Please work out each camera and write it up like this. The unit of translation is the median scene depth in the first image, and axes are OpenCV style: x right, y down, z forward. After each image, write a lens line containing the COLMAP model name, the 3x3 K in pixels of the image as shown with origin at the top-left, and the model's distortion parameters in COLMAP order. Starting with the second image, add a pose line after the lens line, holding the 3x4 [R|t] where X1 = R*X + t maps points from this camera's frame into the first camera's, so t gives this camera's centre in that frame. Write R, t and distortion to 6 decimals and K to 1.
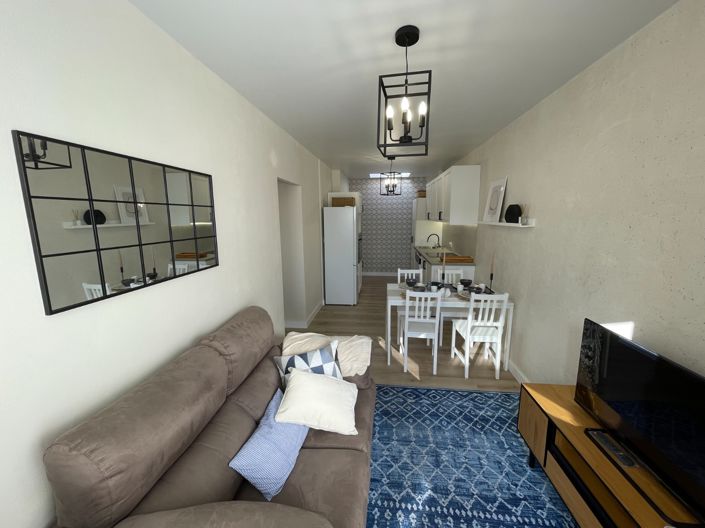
lens RADIAL K [[282.9, 0, 350.8], [0, 282.9, 263.7], [0, 0, 1]] dist [0.002256, 0.000545]
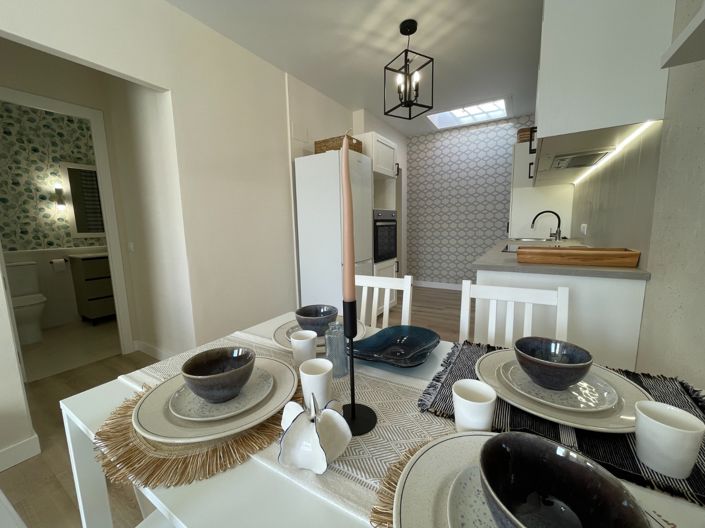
lens RADIAL K [[282.9, 0, 352.0], [0, 282.9, 263.3], [0, 0, 1]] dist [0.002256, 0.000545]
pose [[0.904817, 0.048292, -0.423053, 0.226104], [-0.057515, 0.998304, -0.009054, 0.007005], [0.421898, 0.032524, 0.906060, 0.480570]]
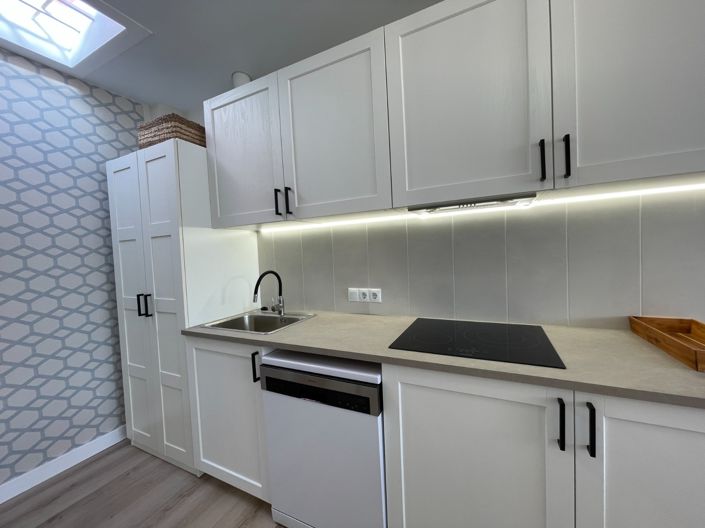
lens RADIAL K [[282.9, 0, 351.8], [0, 282.9, 266.2], [0, 0, 1]] dist [0.002256, 0.000545]
pose [[0.342622, -0.041646, 0.938550, 0.045798], [0.180978, 0.983231, -0.022438, -0.093148], [-0.921877, 0.177544, 0.344413, 0.897758]]
